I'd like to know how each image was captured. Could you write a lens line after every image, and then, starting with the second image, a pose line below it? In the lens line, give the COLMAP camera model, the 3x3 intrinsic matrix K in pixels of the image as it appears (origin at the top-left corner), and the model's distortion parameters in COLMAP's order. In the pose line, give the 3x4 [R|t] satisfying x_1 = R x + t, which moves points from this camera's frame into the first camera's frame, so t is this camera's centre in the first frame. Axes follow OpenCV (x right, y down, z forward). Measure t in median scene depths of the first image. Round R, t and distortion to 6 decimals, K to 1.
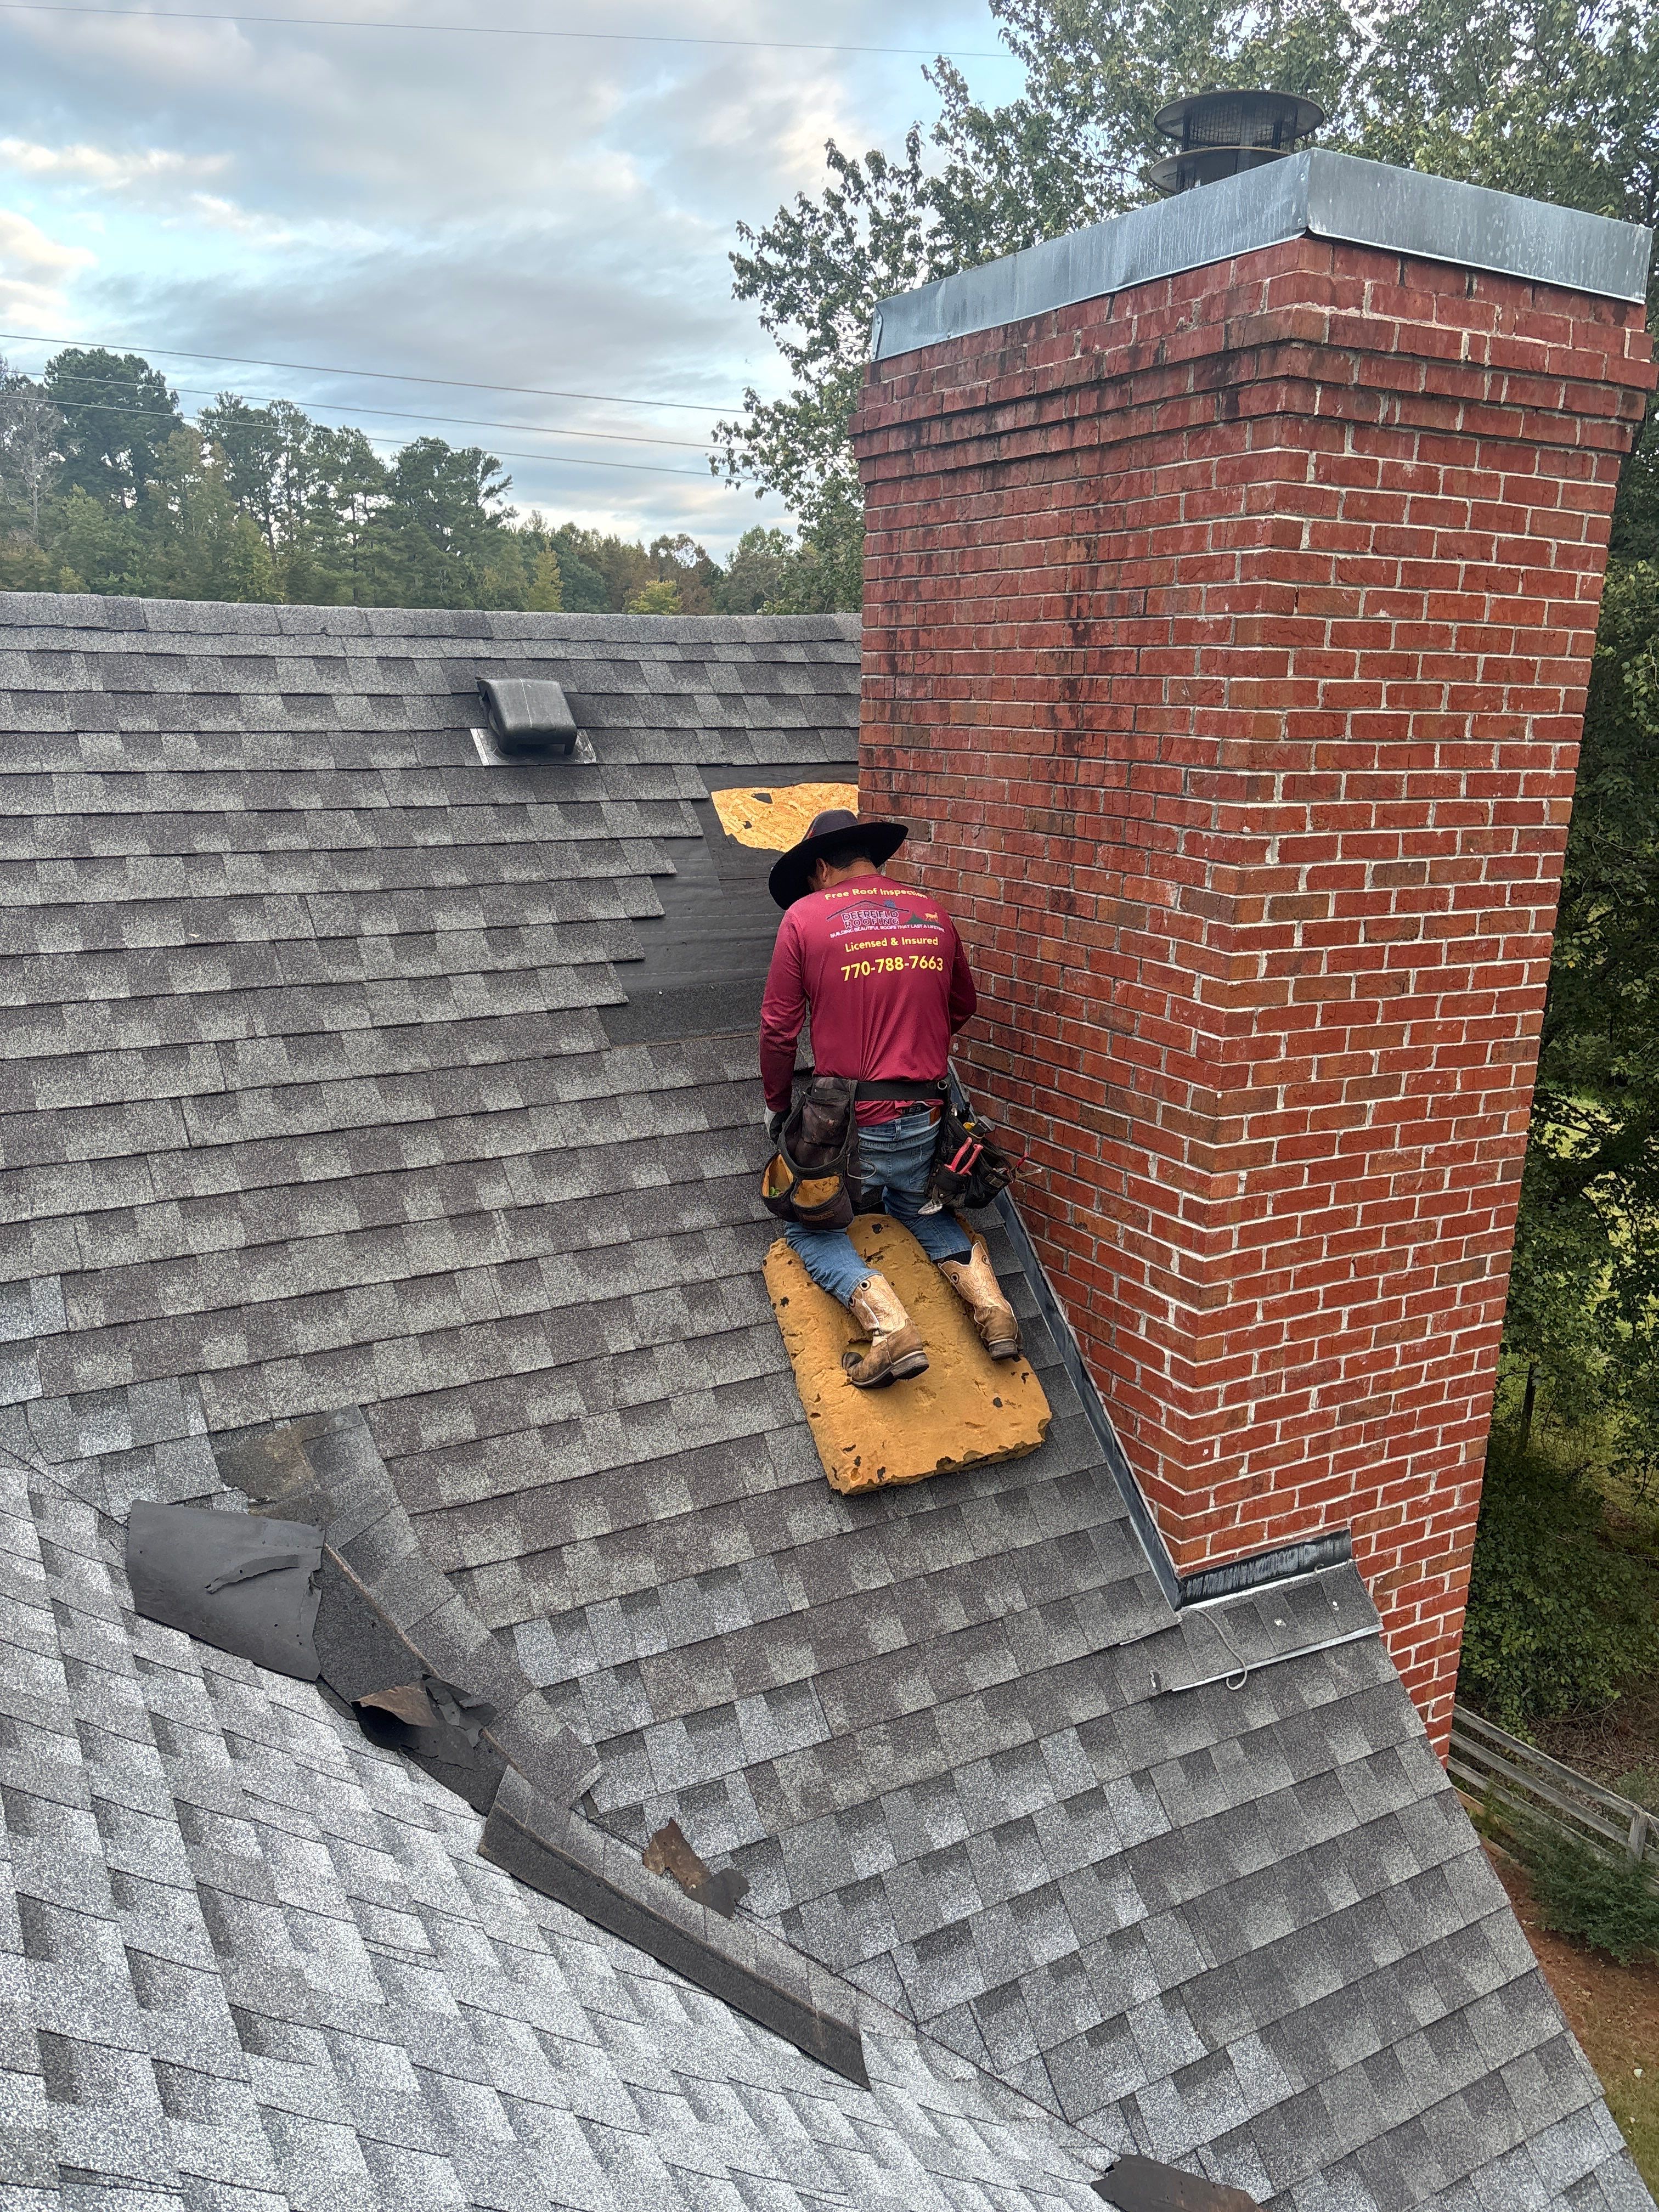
lens RADIAL K [[1654.5, 0, 817.3], [0, 1654.5, 1116.5], [0, 0, 1]] dist [0.061532, -0.076504]
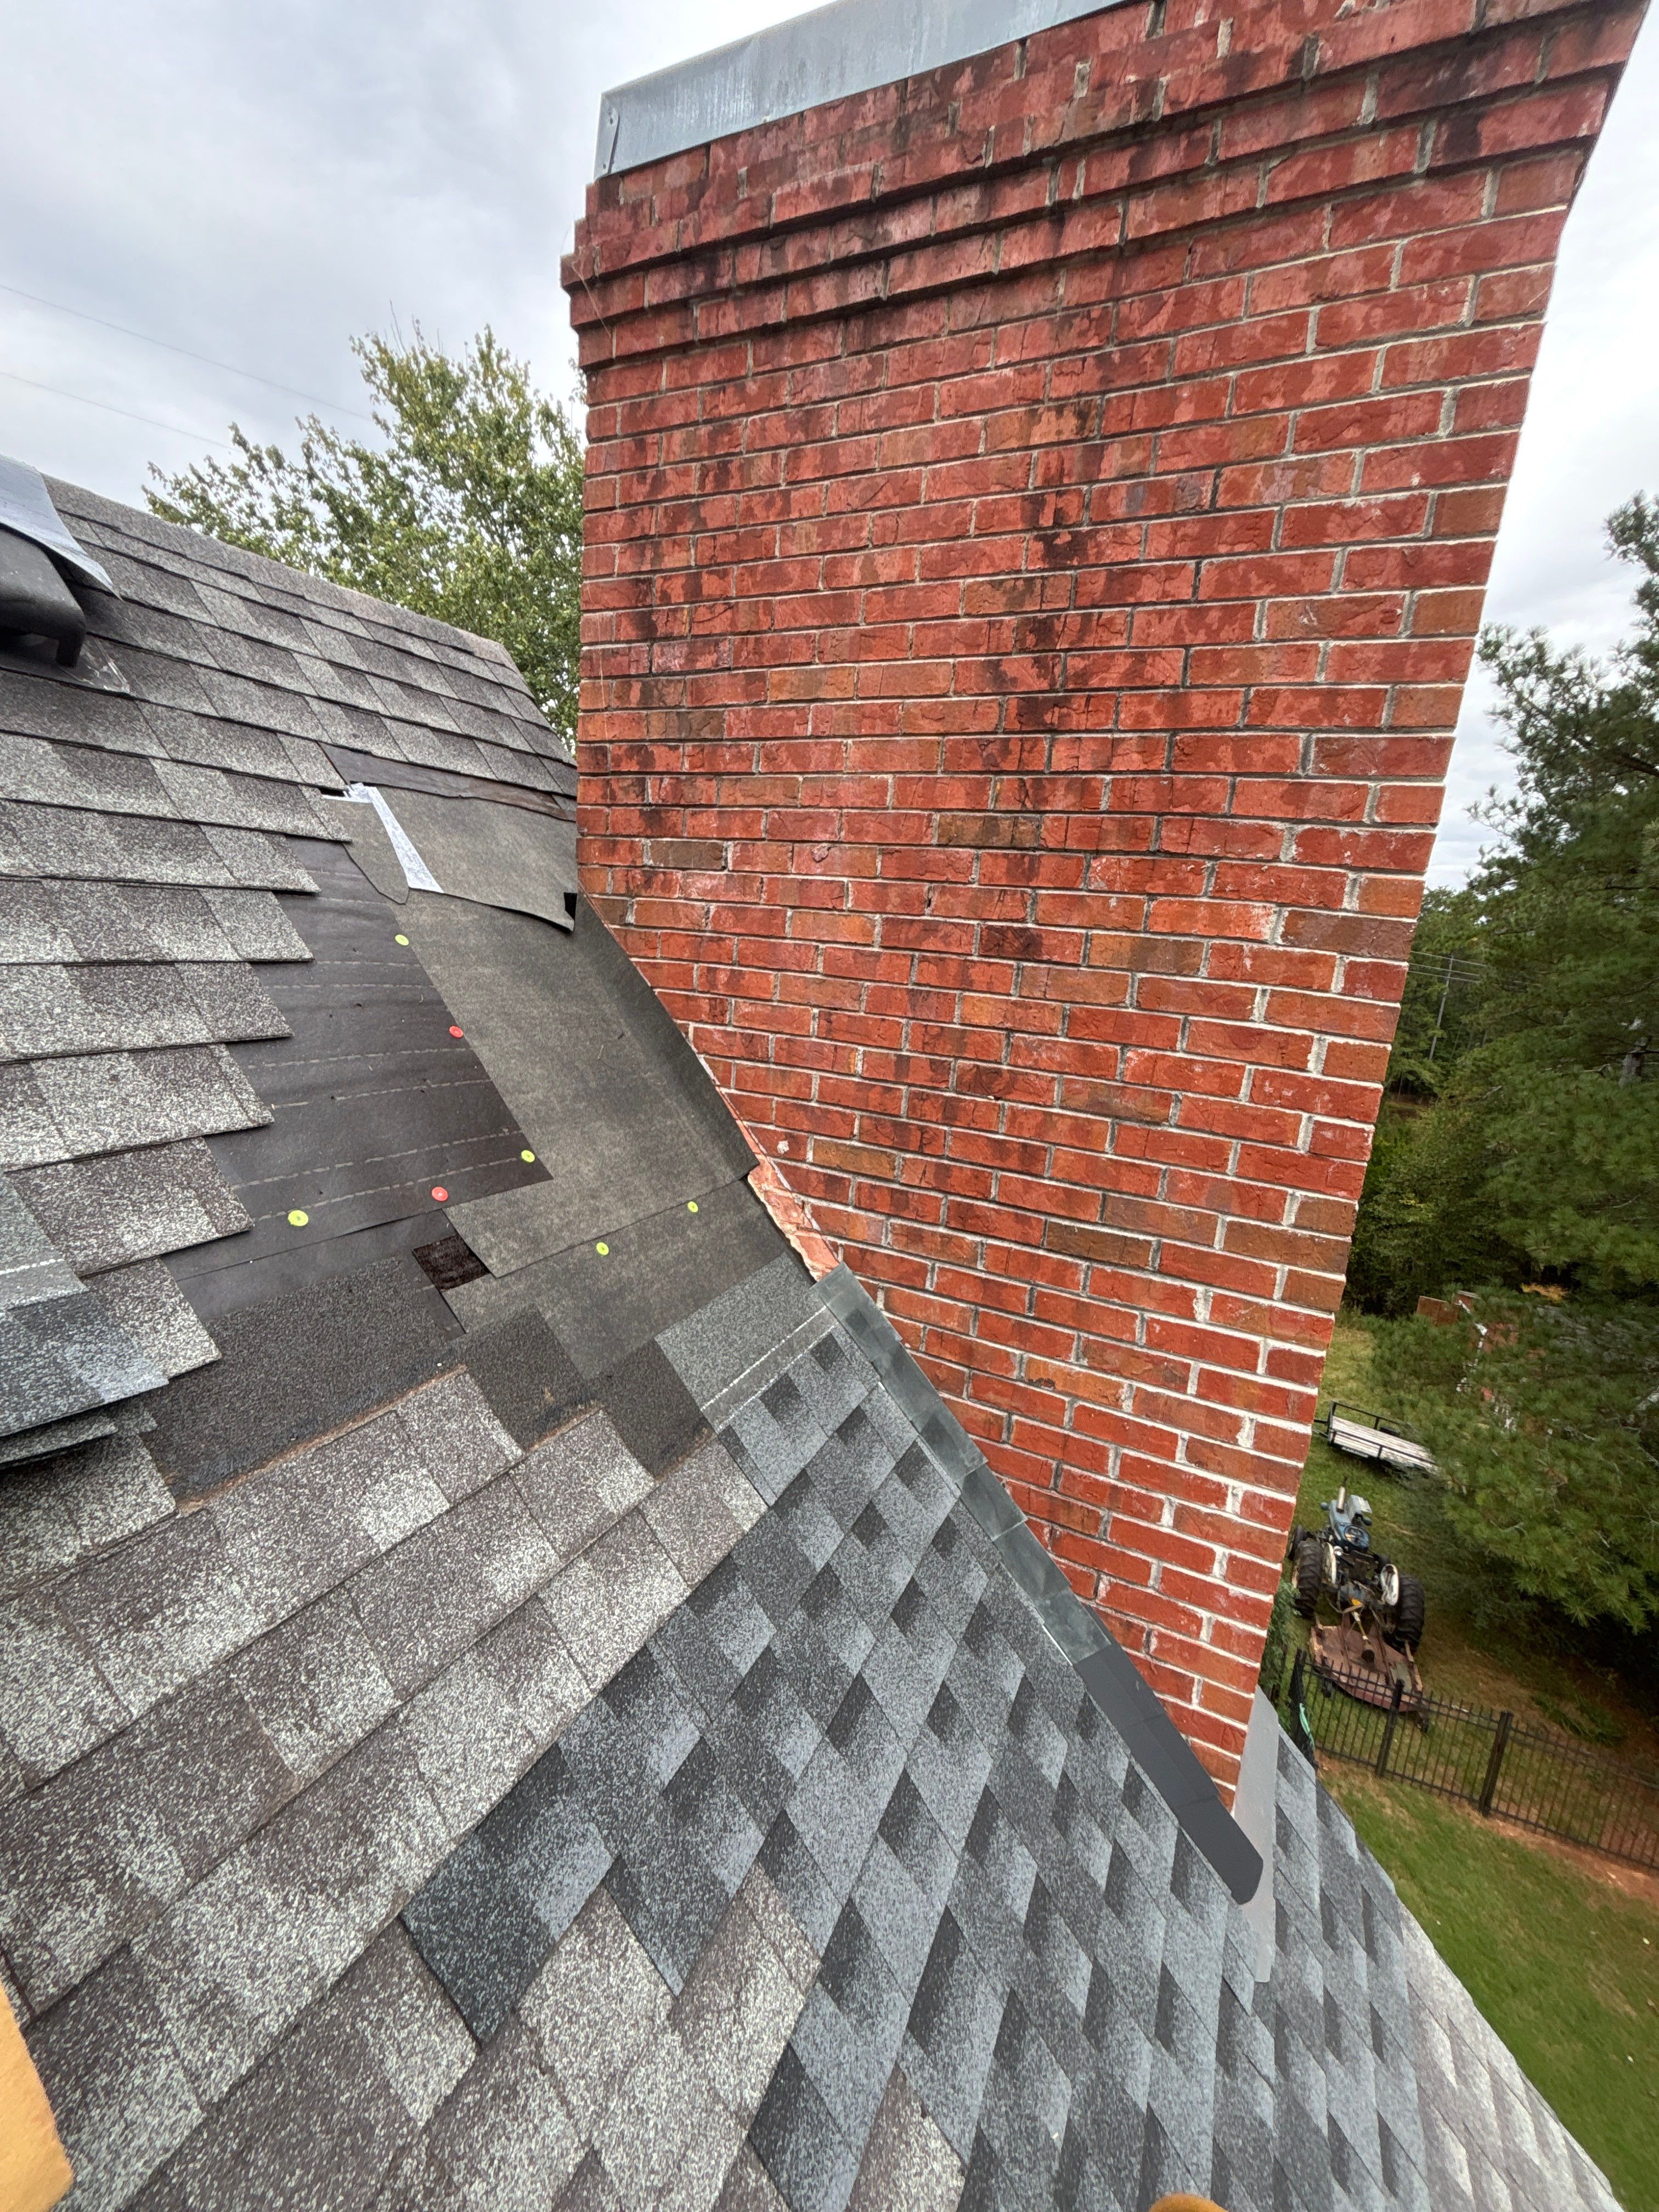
lens RADIAL K [[889.2, 0, 831.4], [0, 889.2, 1108.2], [0, 0, 1]] dist [-0.000305, 0.000195]
pose [[0.821754, -0.063197, 0.566327, -0.139550], [0.077327, 0.997005, -0.000946, -0.065171], [-0.564571, 0.044570, 0.824180, 0.745278]]
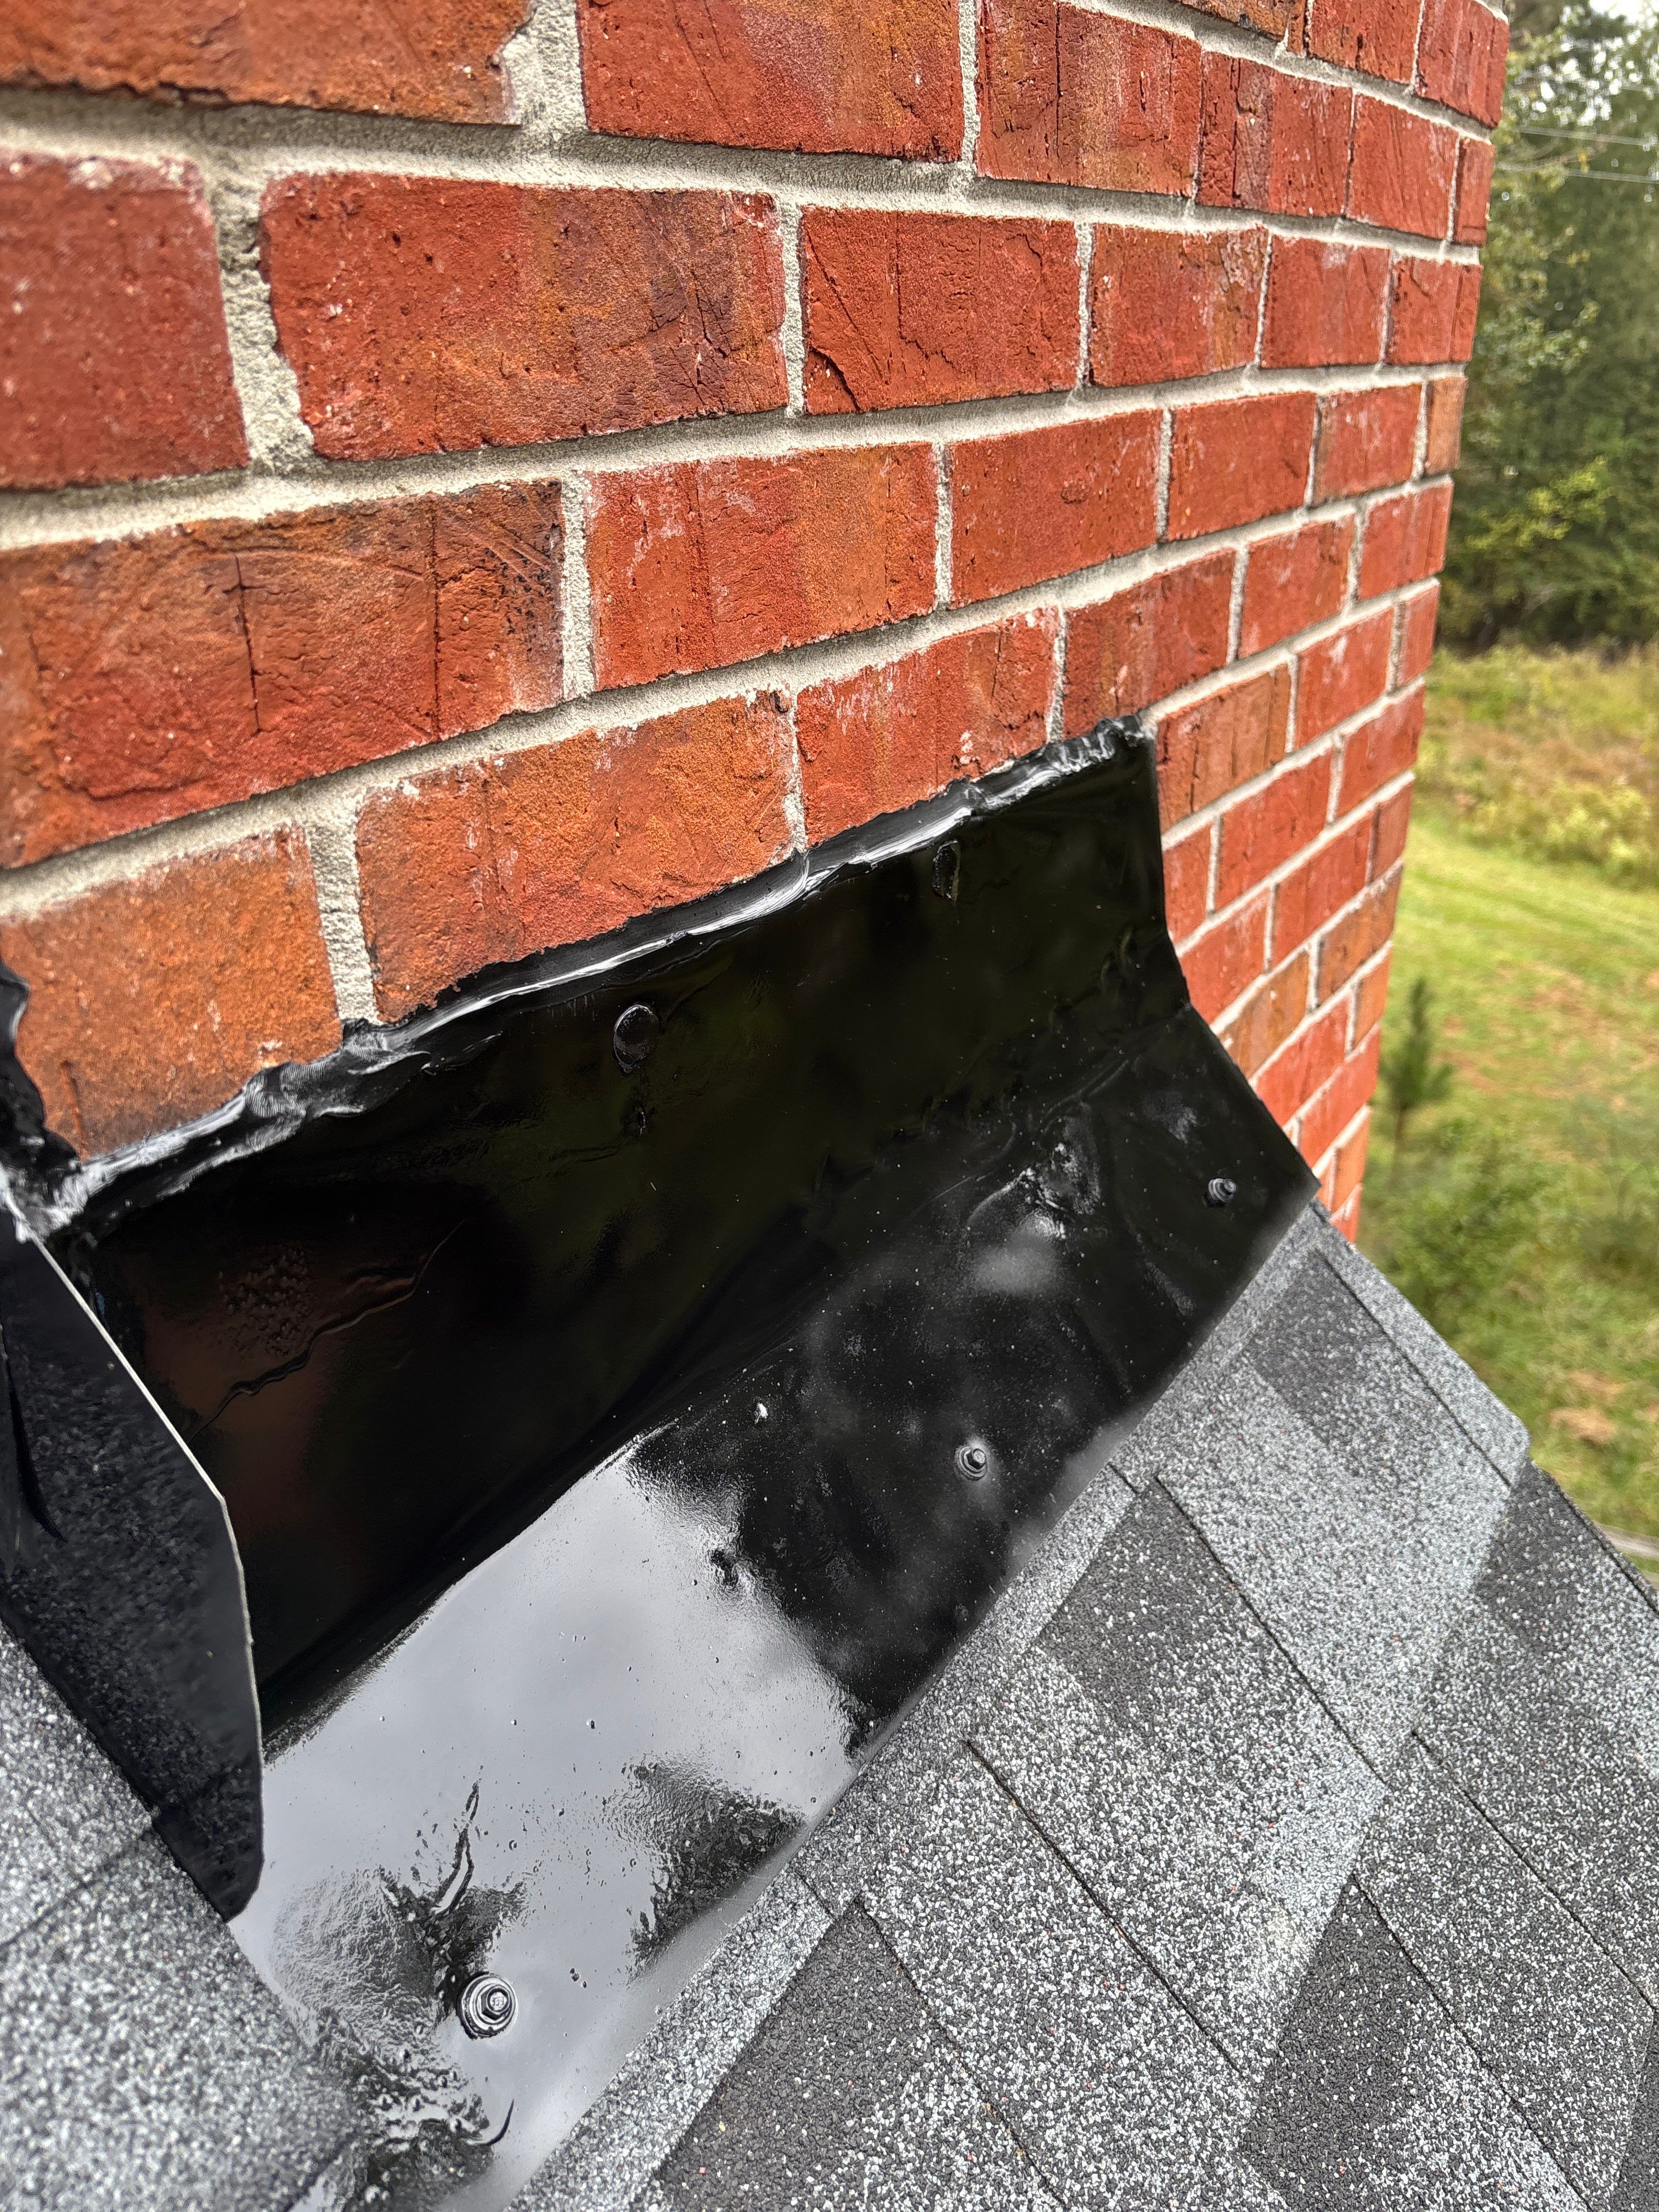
lens RADIAL K [[1695.2, 0, 825.7], [0, 1695.2, 1102.6], [0, 0, 1]] dist [0.006217, -0.003952]
pose [[0.875202, -0.235683, 0.422462, 0.215005], [0.160071, 0.965190, 0.206846, 0.250776], [-0.456507, -0.113408, 0.882463, 0.898643]]
